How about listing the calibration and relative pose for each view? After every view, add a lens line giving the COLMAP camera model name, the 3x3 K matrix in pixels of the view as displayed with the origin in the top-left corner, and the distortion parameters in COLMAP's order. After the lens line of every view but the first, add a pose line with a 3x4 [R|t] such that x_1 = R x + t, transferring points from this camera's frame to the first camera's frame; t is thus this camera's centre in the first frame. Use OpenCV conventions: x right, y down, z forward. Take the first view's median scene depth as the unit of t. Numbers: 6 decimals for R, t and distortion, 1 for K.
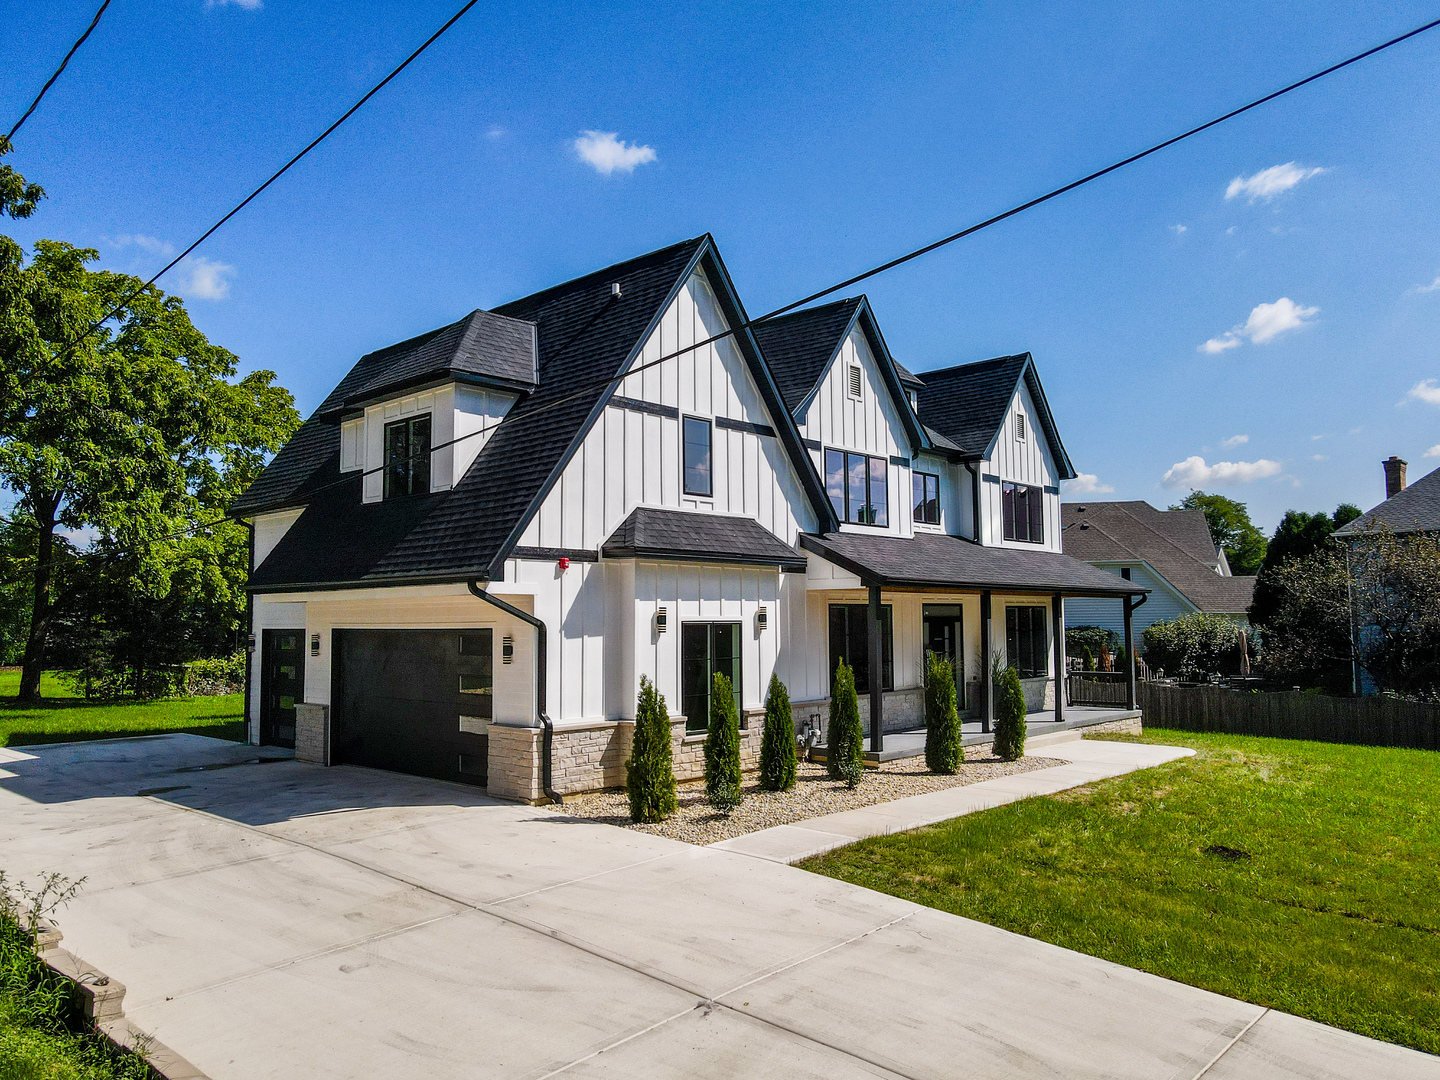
lens RADIAL K [[1042.7, 0, 715.5], [0, 1042.7, 557.4], [0, 0, 1]] dist [0.016174, 0.011518]
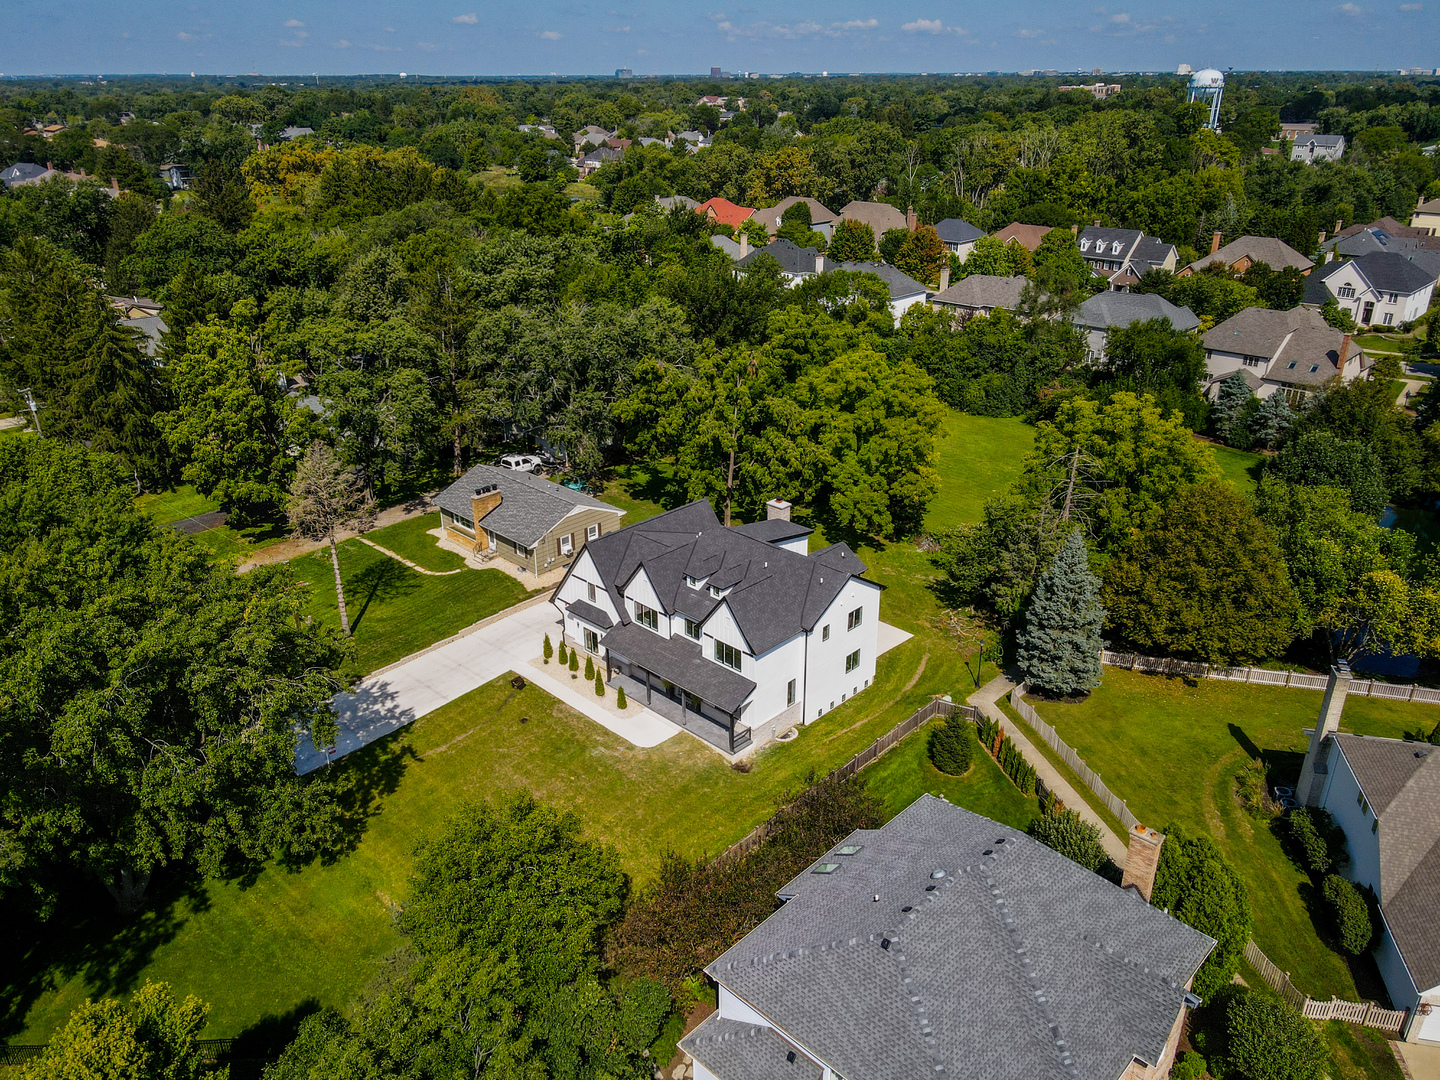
lens RADIAL K [[1061.3, 0, 720.0], [0, 1061.3, 540.0], [0, 0, 1]] dist [0.004161, 0.007169]
pose [[-0.013838, 0.410952, -0.911552, 3.627077], [0.061214, 0.910277, 0.409448, -1.928207], [0.998029, -0.050134, -0.037753, 1.661389]]
